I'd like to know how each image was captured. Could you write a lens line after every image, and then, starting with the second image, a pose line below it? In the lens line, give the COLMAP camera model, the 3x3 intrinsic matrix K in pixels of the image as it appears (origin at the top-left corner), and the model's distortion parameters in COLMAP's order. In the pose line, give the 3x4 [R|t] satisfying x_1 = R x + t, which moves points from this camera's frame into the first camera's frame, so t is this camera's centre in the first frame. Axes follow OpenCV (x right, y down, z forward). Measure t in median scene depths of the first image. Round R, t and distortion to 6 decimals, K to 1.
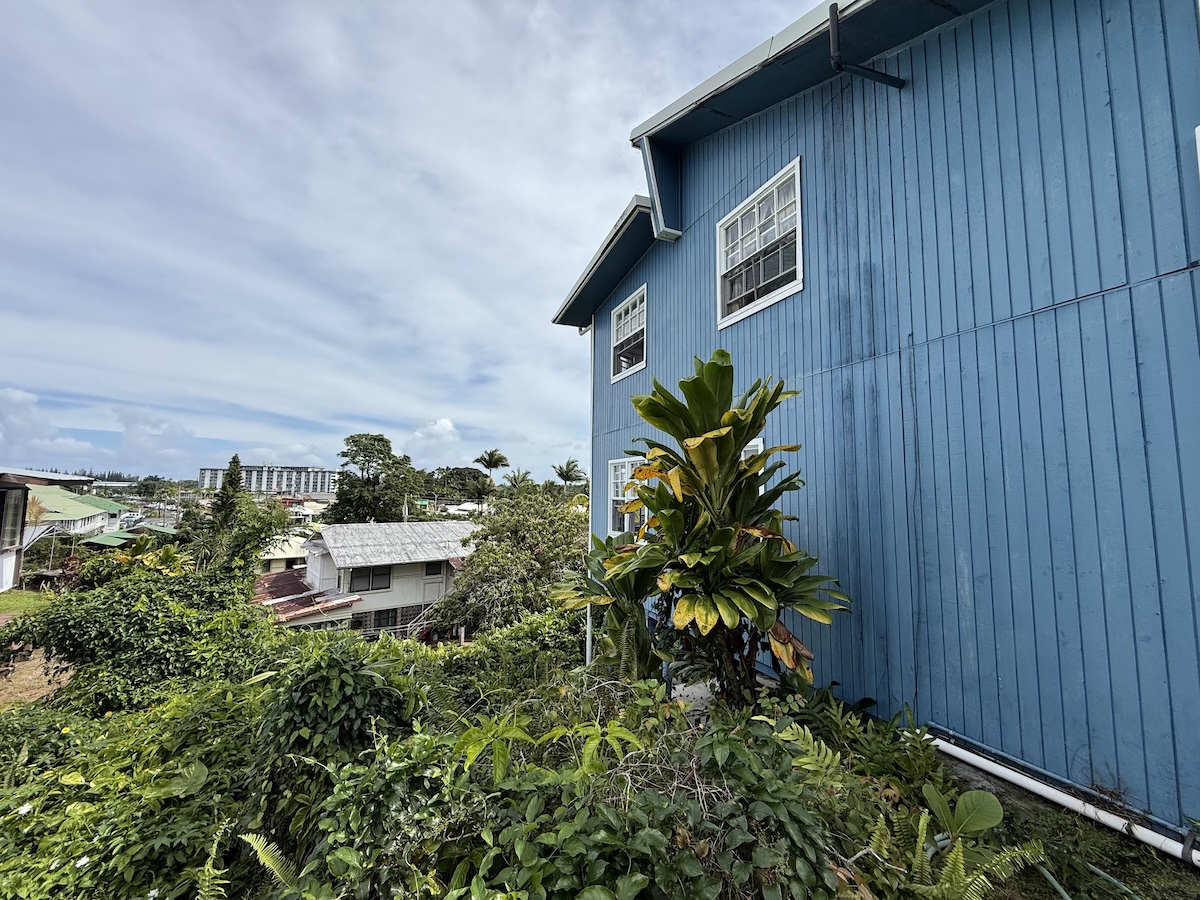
lens RADIAL K [[478.5, 0, 596.8], [0, 478.5, 448.0], [0, 0, 1]] dist [-0.000421, 0.000460]
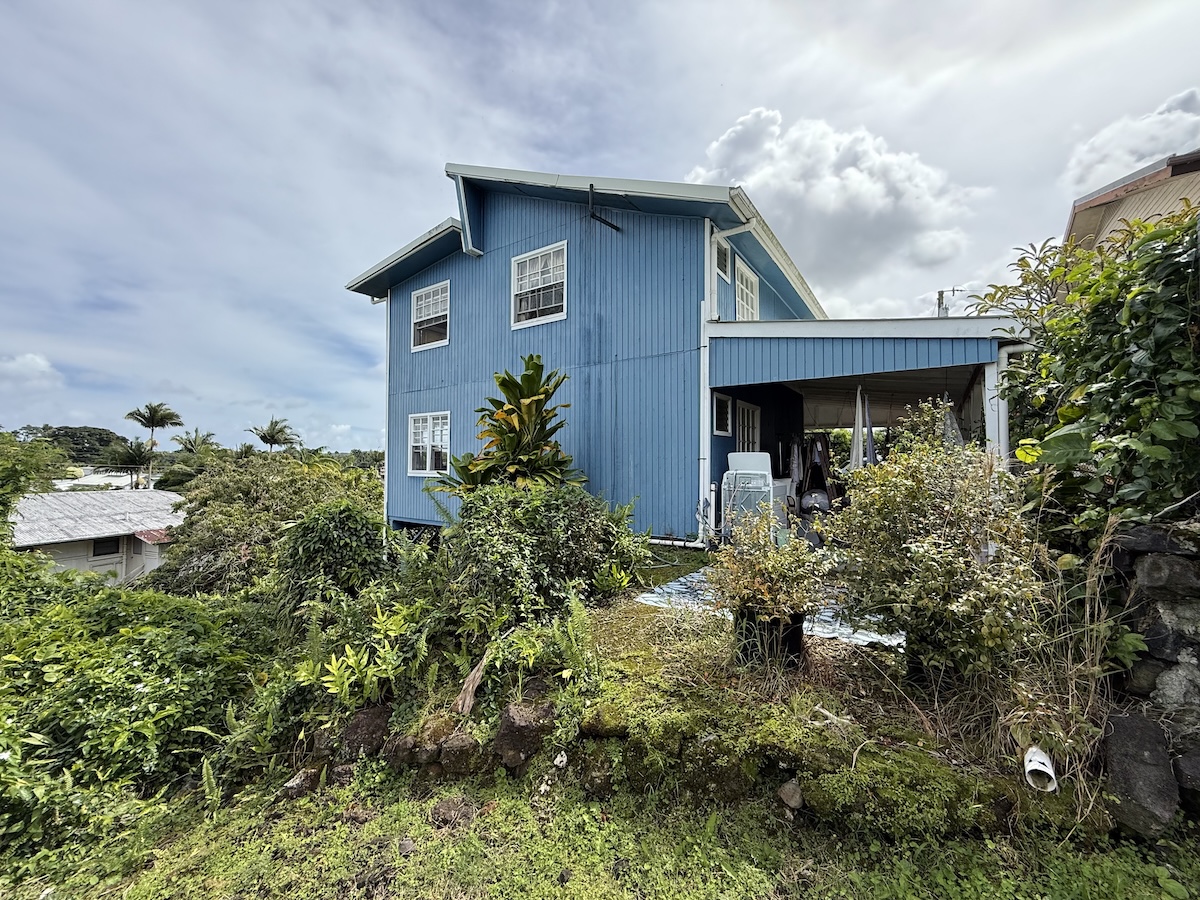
lens RADIAL K [[478.5, 0, 596.8], [0, 478.5, 448.0], [0, 0, 1]] dist [-0.000421, 0.000460]
pose [[0.846011, 0.005380, 0.533139, -0.344164], [-0.041520, 0.997577, 0.055819, 0.035768], [-0.531547, -0.069360, 0.844184, -0.487829]]
